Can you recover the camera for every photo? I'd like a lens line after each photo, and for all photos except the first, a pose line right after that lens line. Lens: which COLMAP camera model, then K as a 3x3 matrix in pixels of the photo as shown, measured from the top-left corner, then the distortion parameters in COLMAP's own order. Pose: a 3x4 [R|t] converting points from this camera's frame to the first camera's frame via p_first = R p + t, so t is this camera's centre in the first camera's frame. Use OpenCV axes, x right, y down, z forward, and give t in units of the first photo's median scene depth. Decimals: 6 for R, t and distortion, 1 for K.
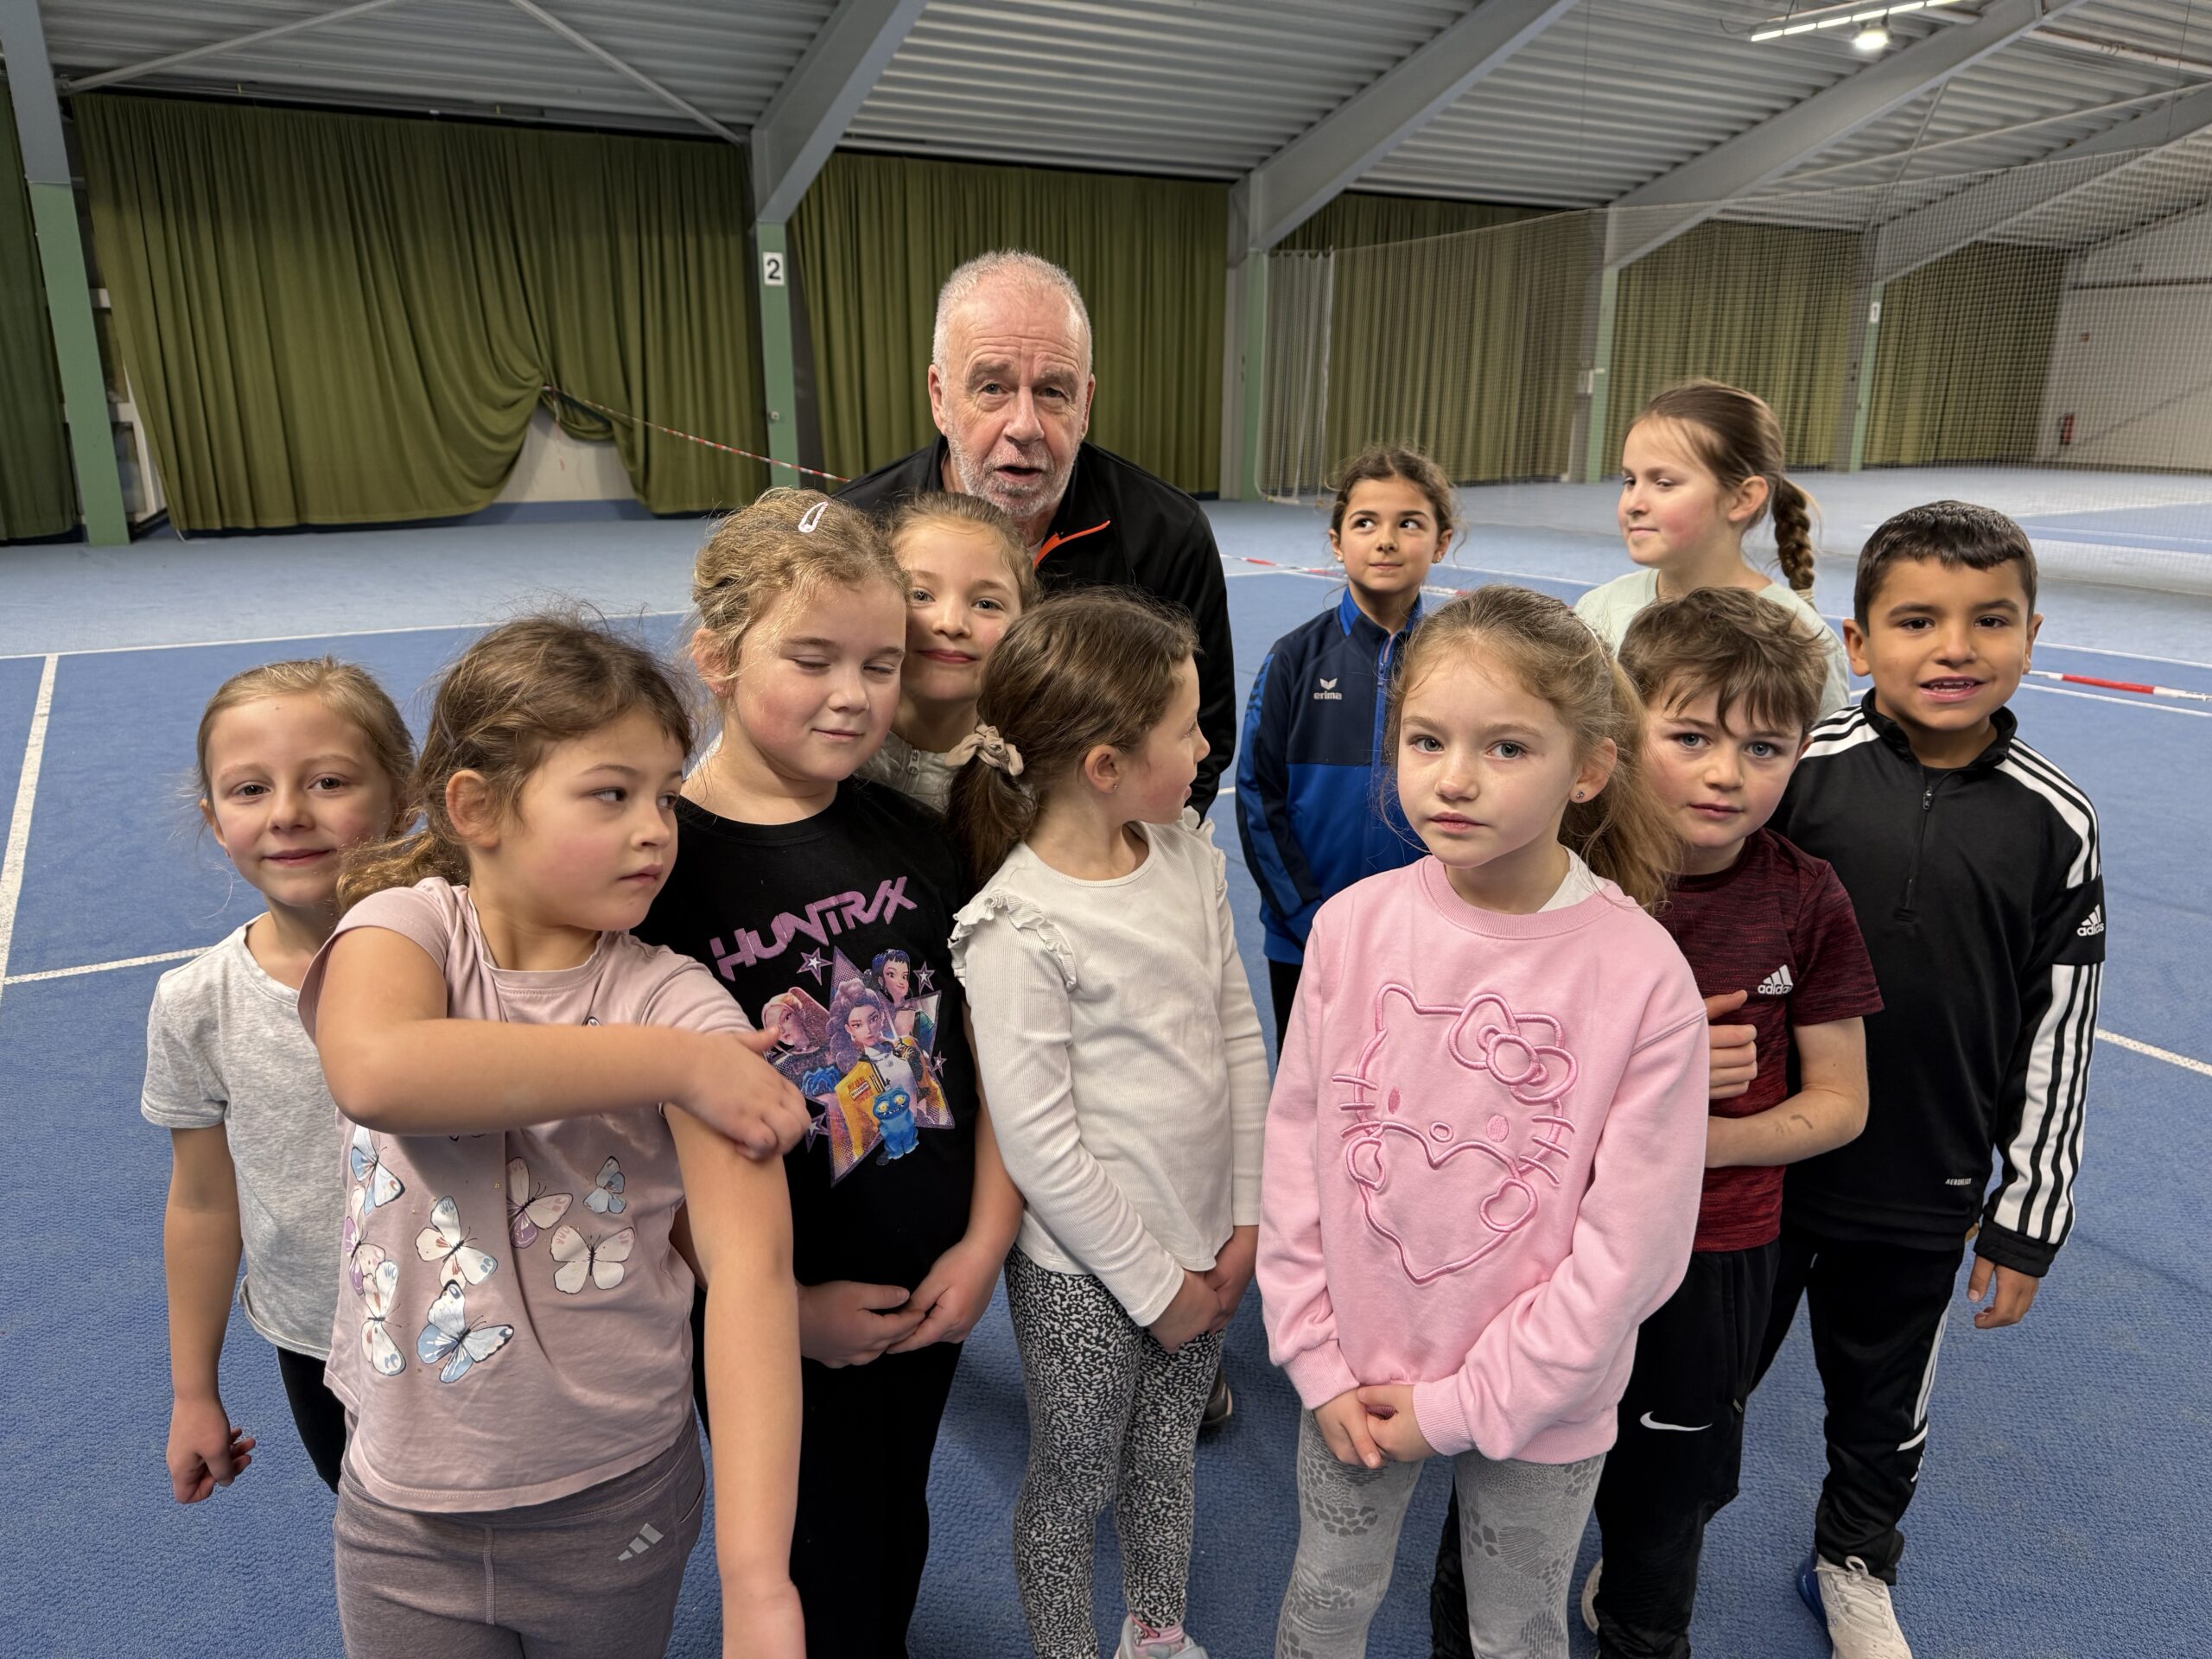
lens RADIAL K [[1487.3, 0, 1114.5], [0, 1487.3, 824.6], [0, 0, 1]] dist [0.029162, -0.043851]
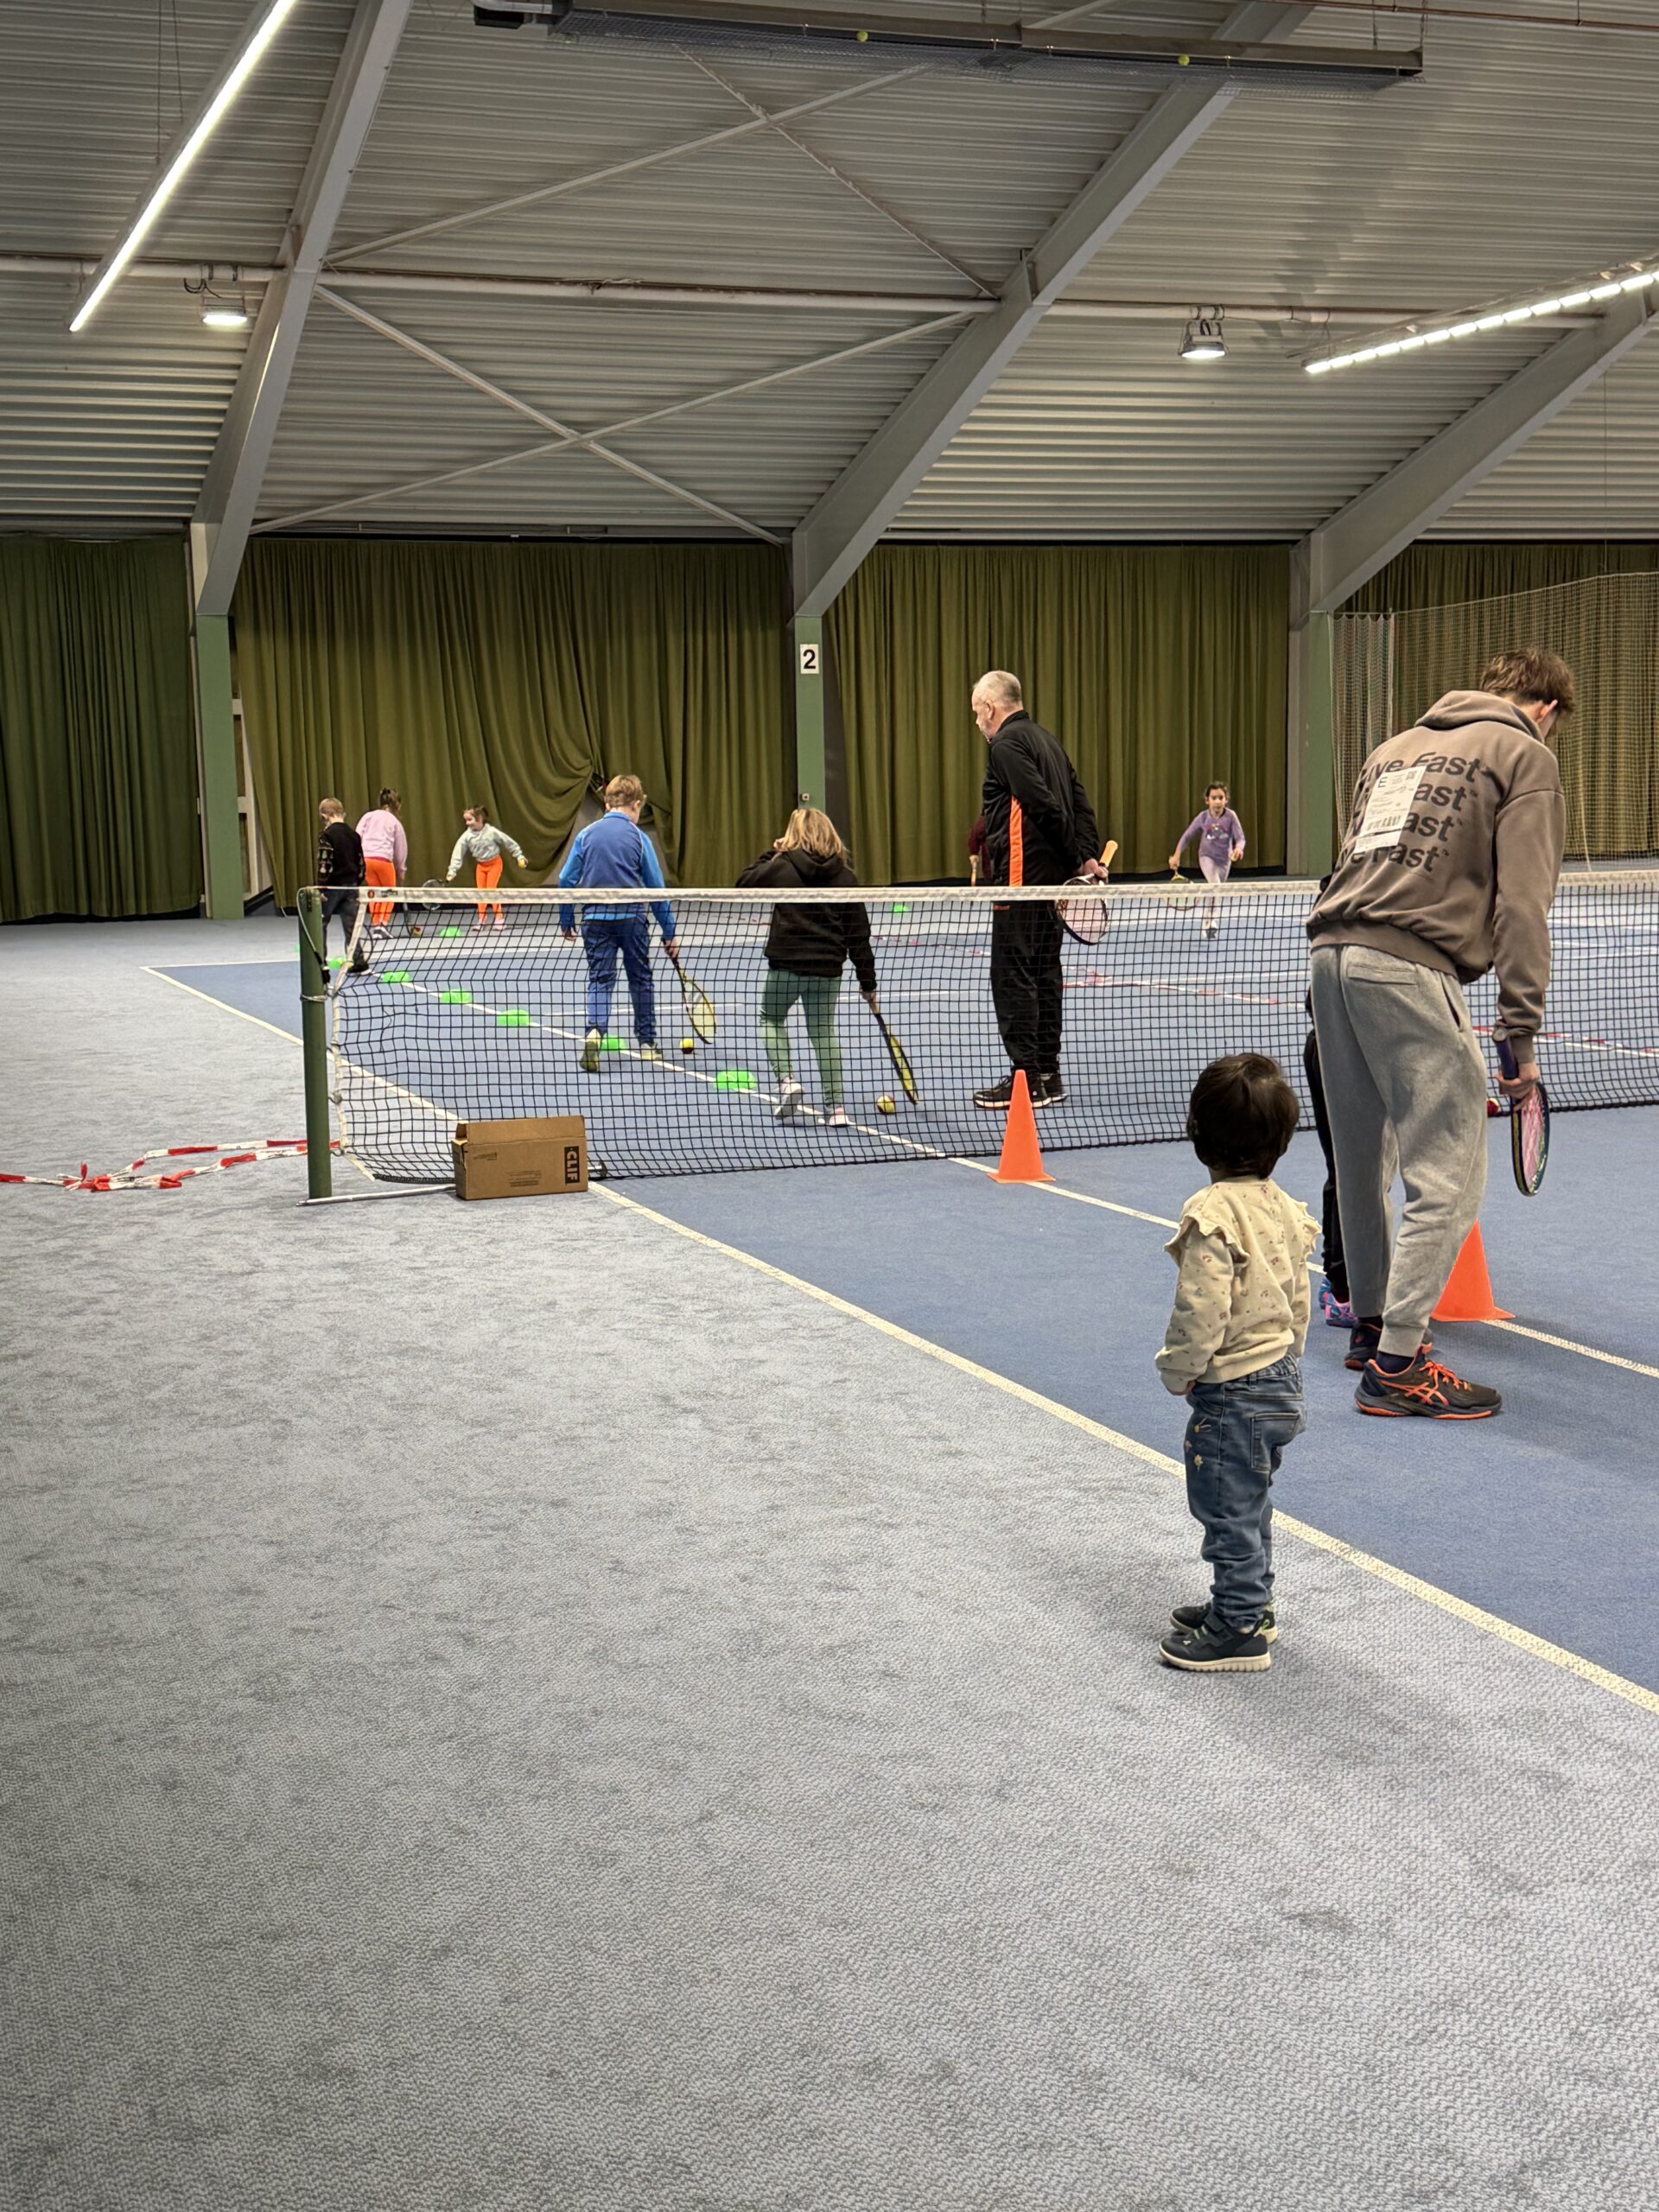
lens RADIAL K [[2748.3, 0, 817.6], [0, 2748.3, 1126.8], [0, 0, 1]] dist [0.092726, 0.000000]
pose [[0.981520, -0.002690, -0.191339, 0.141055], [-0.028022, 0.987101, -0.157627, 0.247795], [0.189295, 0.160076, 0.968784, -0.794692]]
